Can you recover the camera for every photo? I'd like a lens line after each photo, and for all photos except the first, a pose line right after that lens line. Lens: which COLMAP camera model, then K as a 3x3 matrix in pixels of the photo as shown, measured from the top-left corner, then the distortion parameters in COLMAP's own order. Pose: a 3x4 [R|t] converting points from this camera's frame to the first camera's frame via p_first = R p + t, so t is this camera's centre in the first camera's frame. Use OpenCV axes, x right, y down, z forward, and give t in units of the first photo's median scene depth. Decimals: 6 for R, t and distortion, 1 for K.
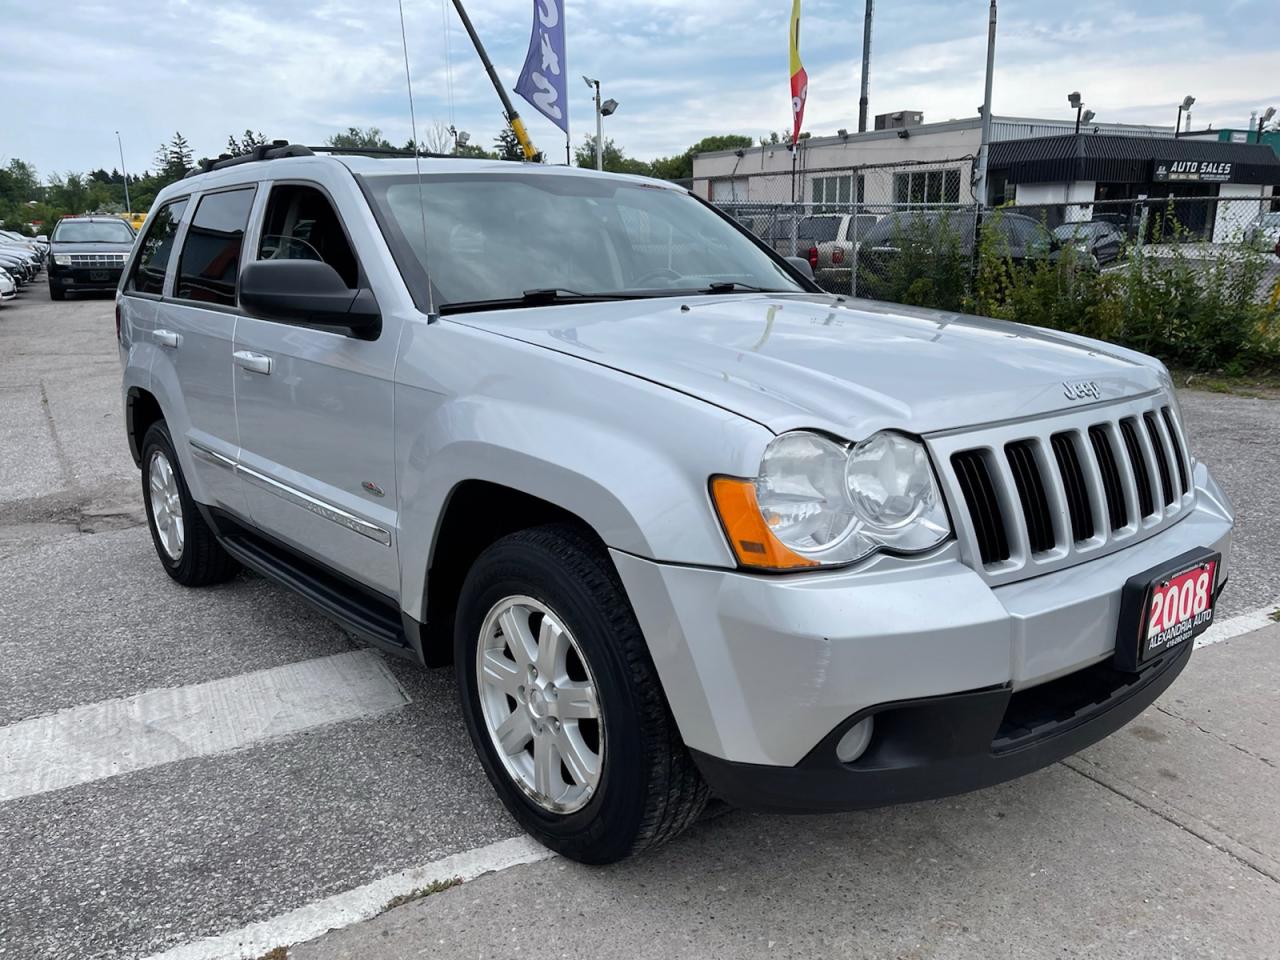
lens RADIAL K [[977.6, 0, 631.9], [0, 977.6, 482.6], [0, 0, 1]] dist [0.078932, -0.107896]
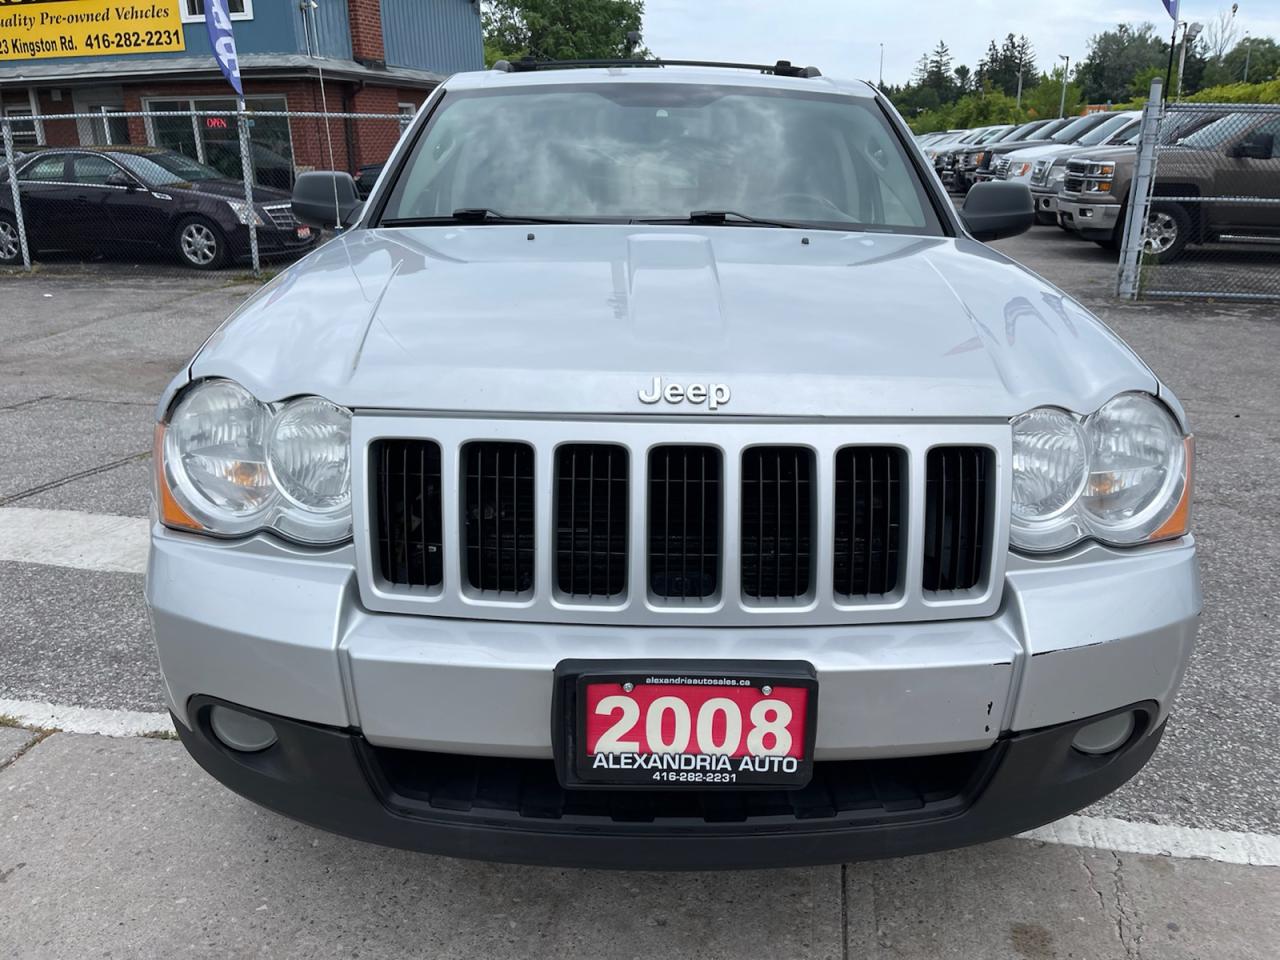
lens RADIAL K [[977.6, 0, 654.1], [0, 977.6, 487.6], [0, 0, 1]] dist [0.078932, -0.107896]
pose [[0.779129, 0.212025, -0.589919, 0.056138], [-0.159134, 0.977133, 0.141021, -0.008002], [0.606329, -0.015997, 0.795053, 0.028587]]
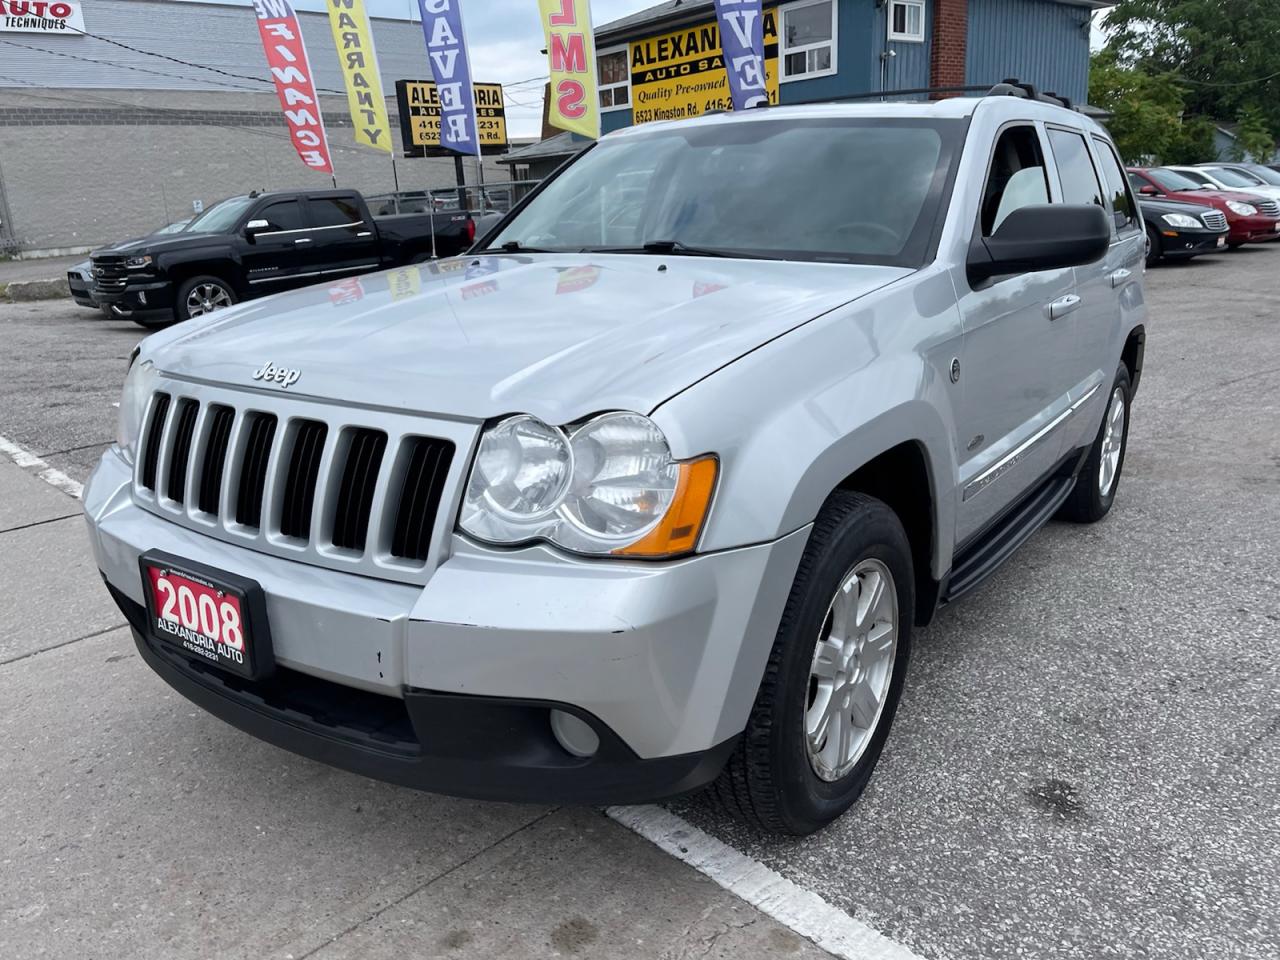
lens RADIAL K [[977.6, 0, 635.7], [0, 977.6, 483.9], [0, 0, 1]] dist [0.078932, -0.107896]
pose [[0.261003, 0.265846, -0.928011, 0.093245], [-0.197653, 0.955683, 0.218183, -0.017224], [0.944887, 0.126478, 0.301981, 0.068758]]
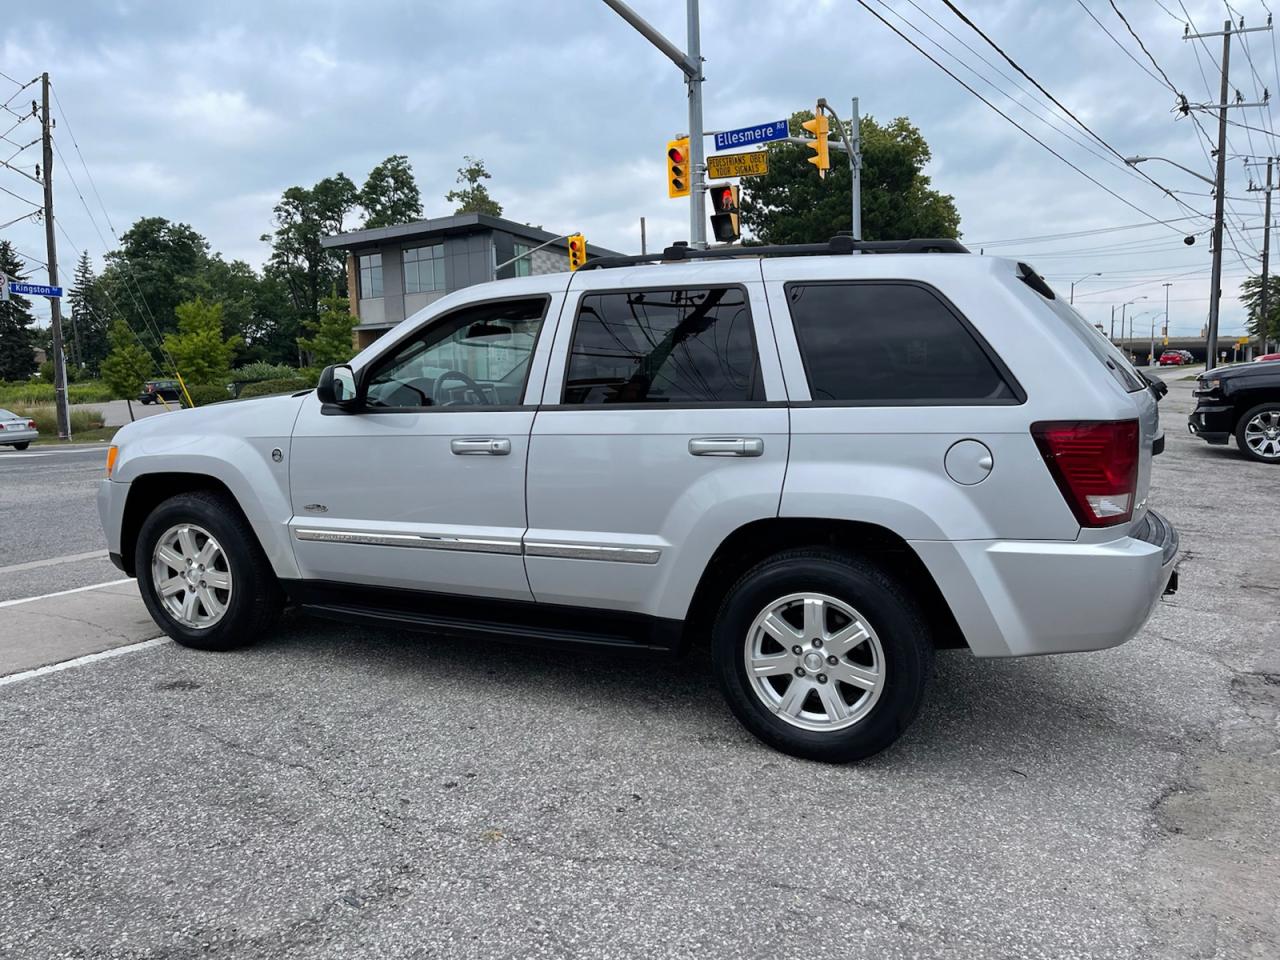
lens RADIAL K [[977.6, 0, 633.4], [0, 977.6, 483.1], [0, 0, 1]] dist [0.078932, -0.107896]
pose [[-0.893739, 0.084659, -0.440526, 0.042996], [-0.073643, 0.941017, 0.330249, -0.057931], [0.442501, 0.327598, -0.834788, 0.247253]]
